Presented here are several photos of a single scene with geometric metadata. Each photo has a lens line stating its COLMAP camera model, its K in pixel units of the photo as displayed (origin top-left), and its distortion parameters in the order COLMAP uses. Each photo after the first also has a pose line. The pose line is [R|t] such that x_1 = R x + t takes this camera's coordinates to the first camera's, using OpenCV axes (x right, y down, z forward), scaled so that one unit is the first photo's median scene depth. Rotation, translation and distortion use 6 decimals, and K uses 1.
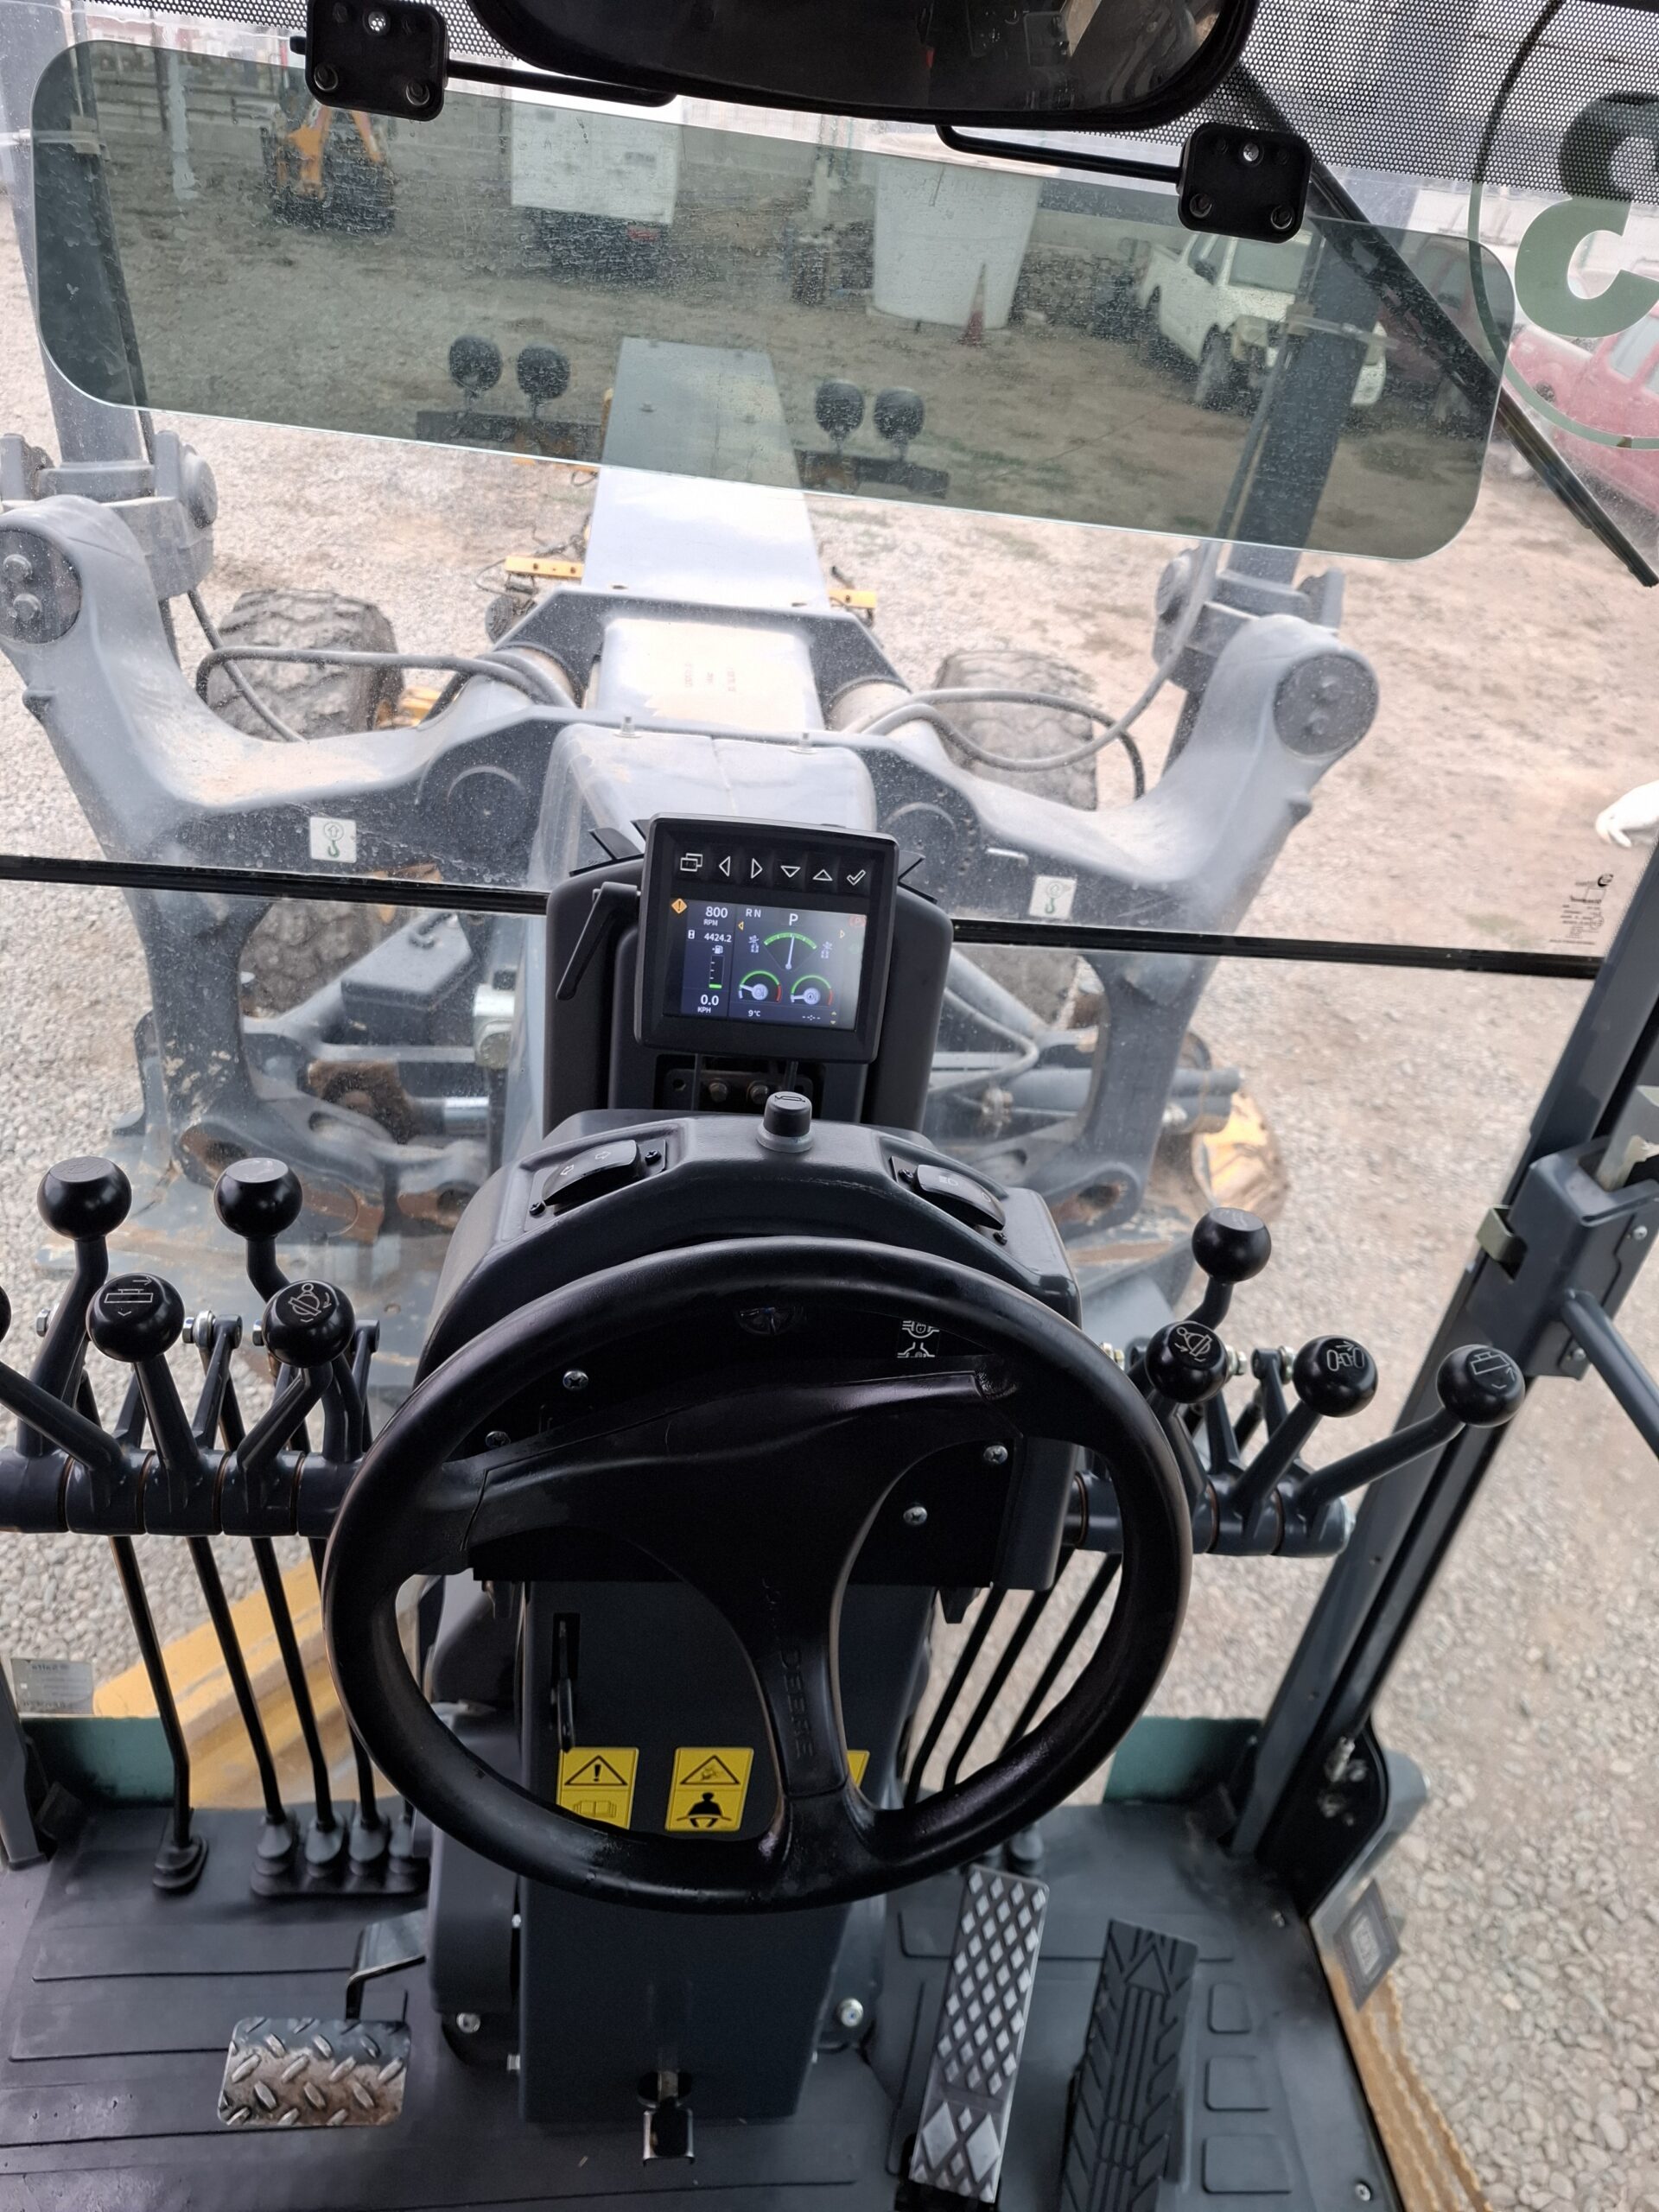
lens RADIAL K [[1501.2, 0, 829.5], [0, 1501.2, 1106.0], [0, 0, 1]] dist [0.033928, -0.036247]
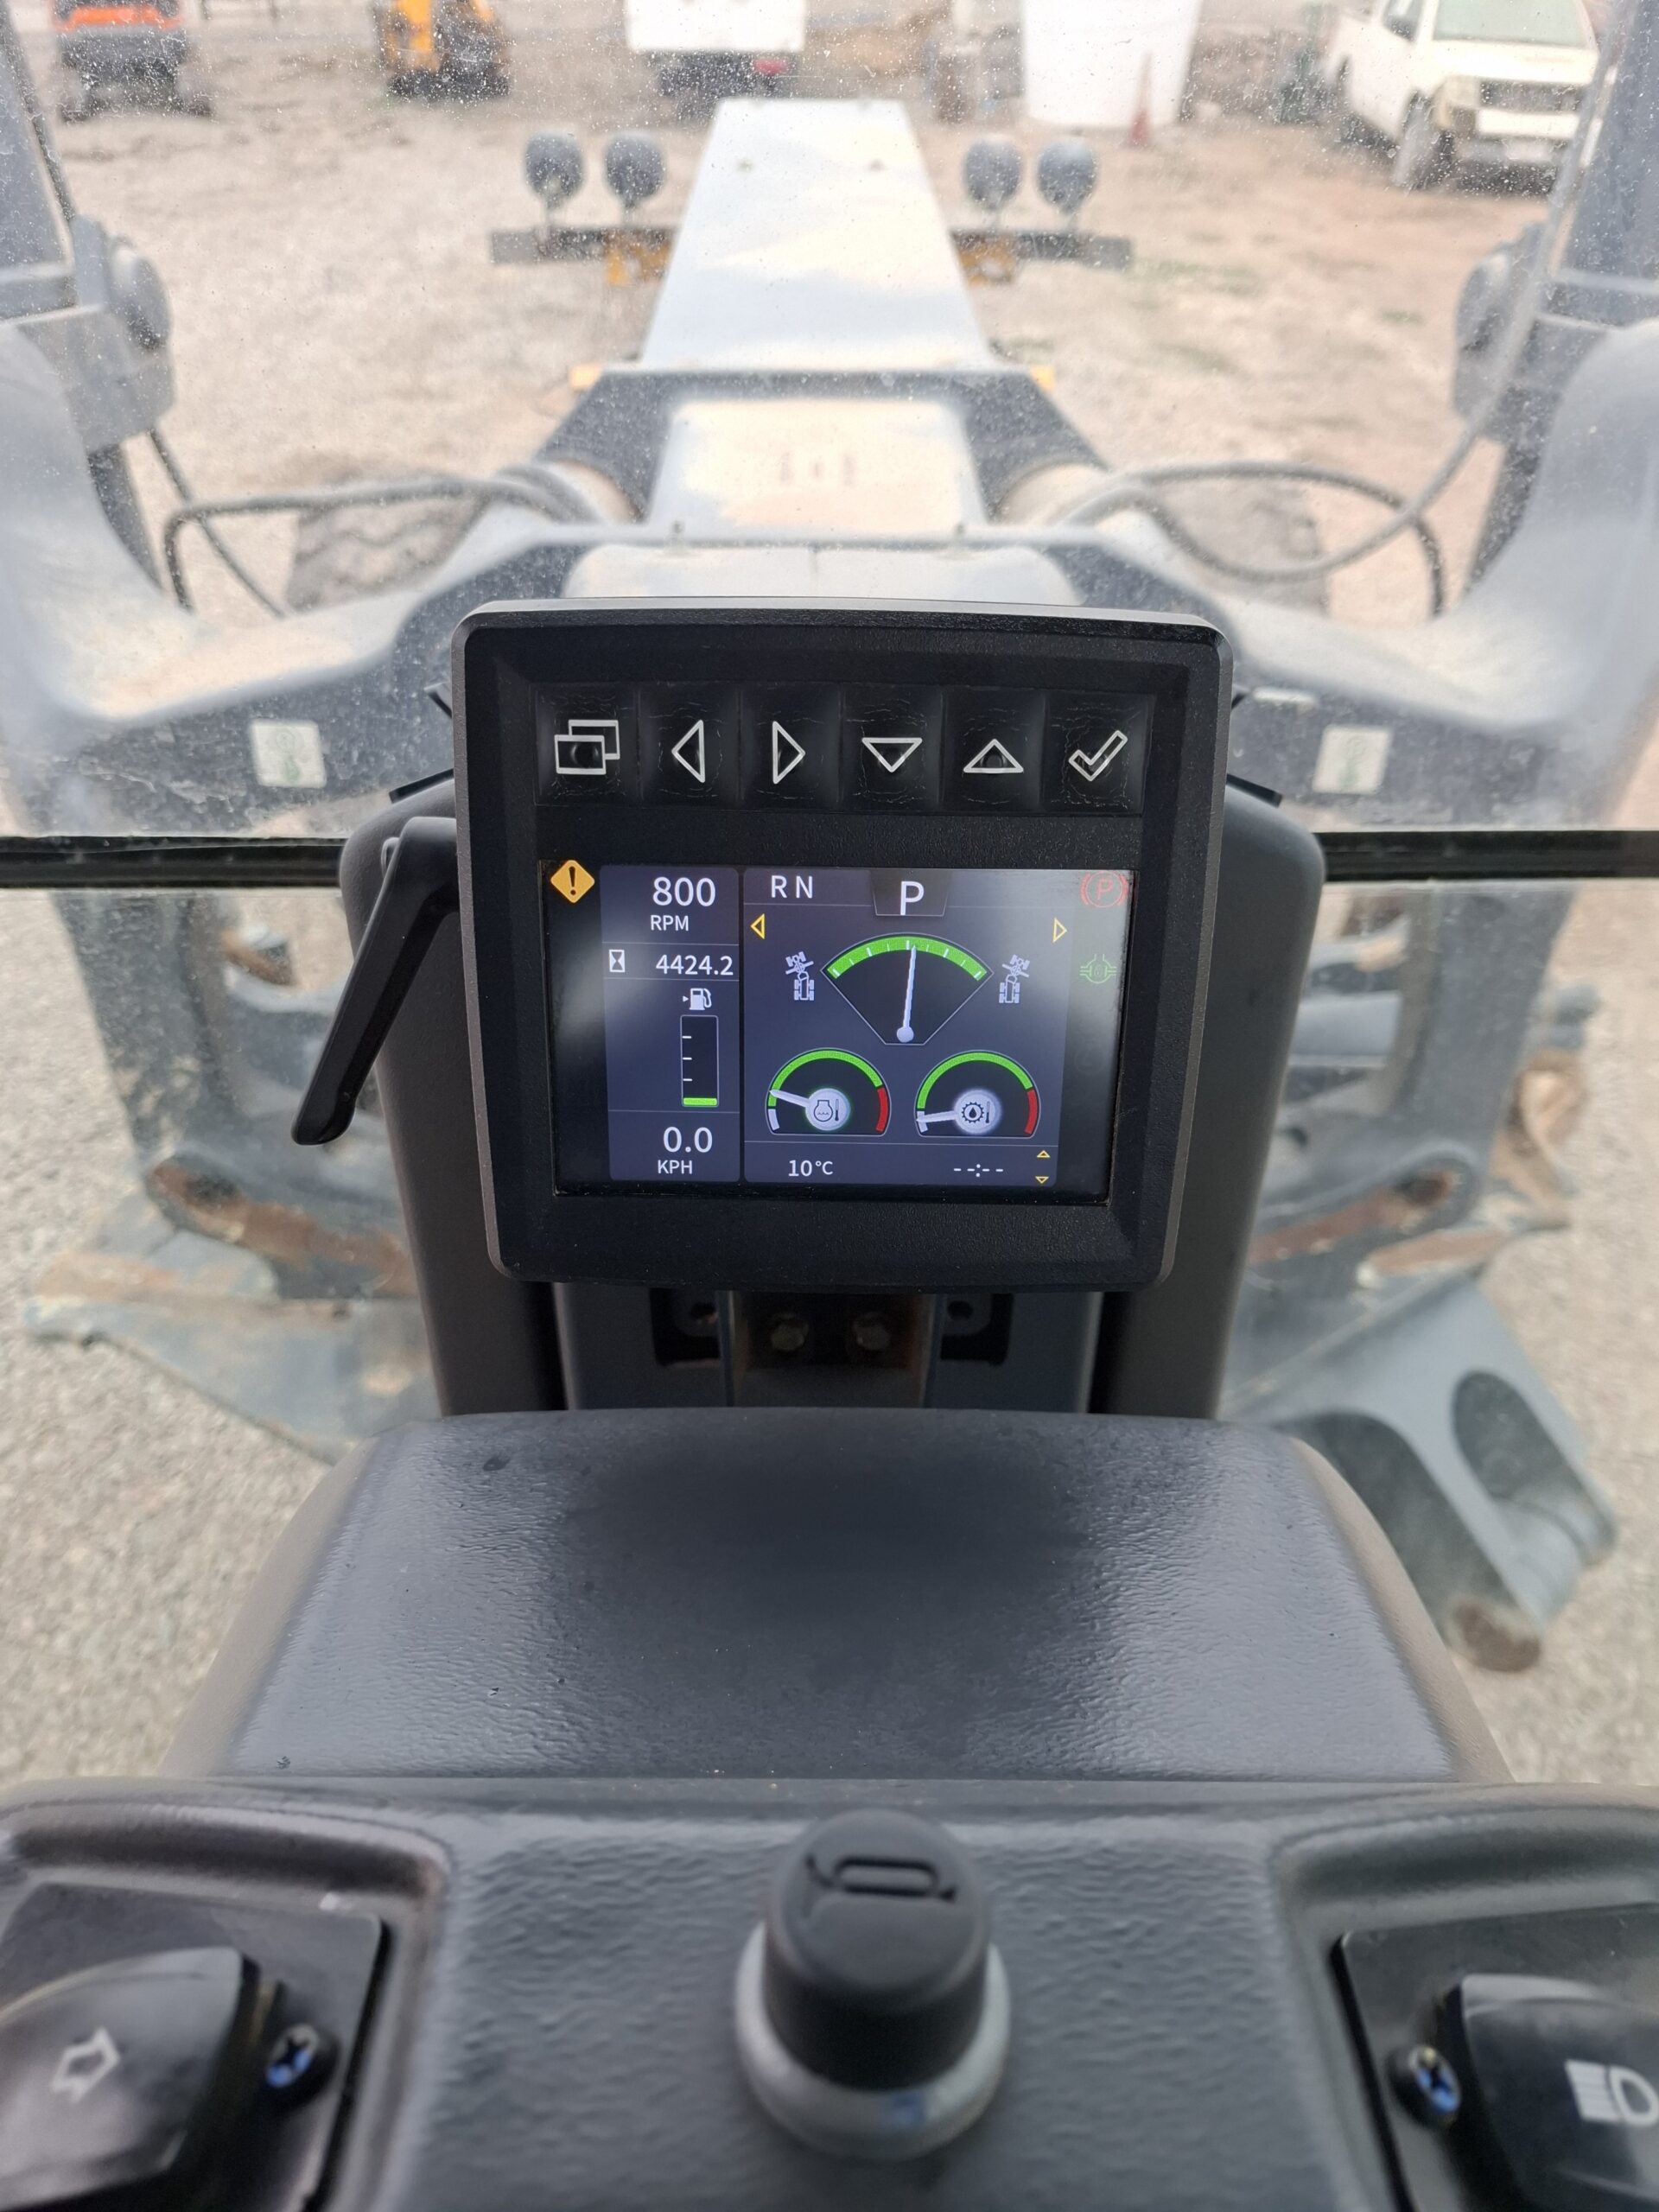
lens RADIAL K [[1554.9, 0, 840.8], [0, 1554.9, 1117.4], [0, 0, 1]] dist [-0.009865, -0.003438]
pose [[0.992061, -0.045781, -0.117127, -0.000468], [0.054501, 0.995888, 0.072361, -0.044577], [0.113333, -0.078170, 0.990477, 0.285452]]
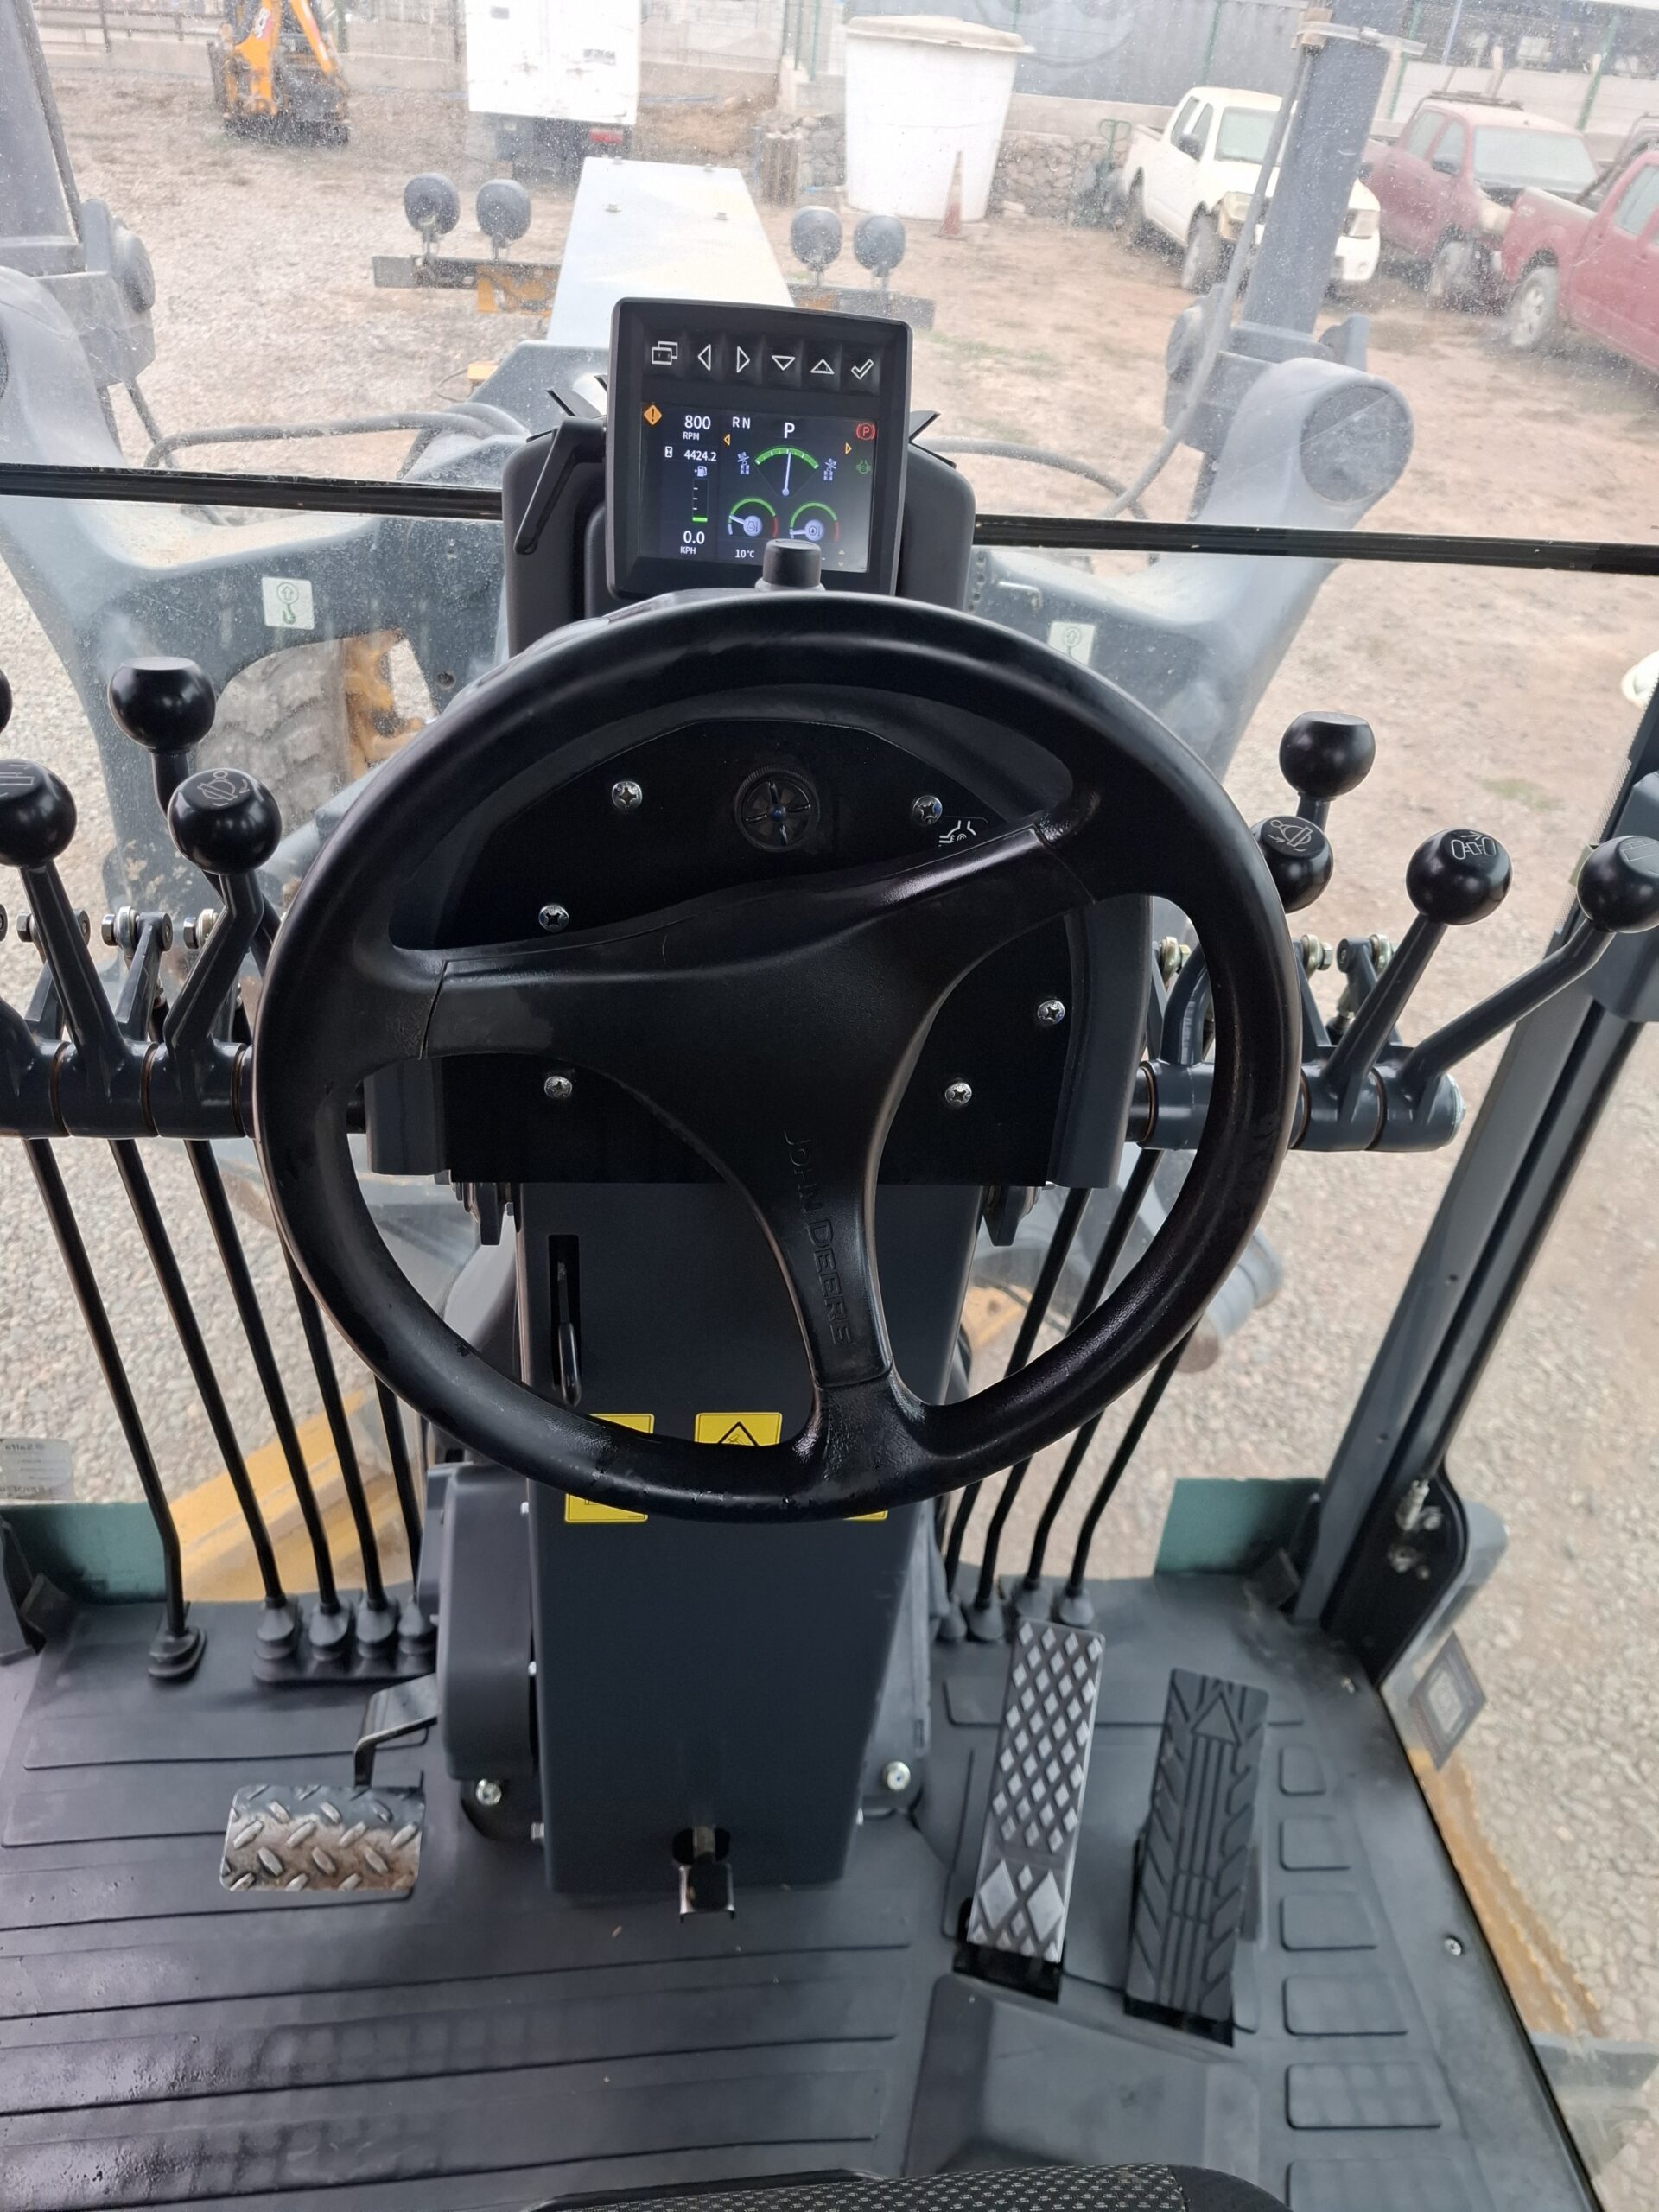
lens RADIAL K [[1499.7, 0, 814.8], [0, 1499.7, 1111.5], [0, 0, 1]] dist [0.048286, -0.058375]
pose [[0.999171, -0.038347, -0.013678, -0.005494], [0.038939, 0.998182, 0.046013, 0.097167], [0.011889, -0.046507, 0.998847, 0.057868]]
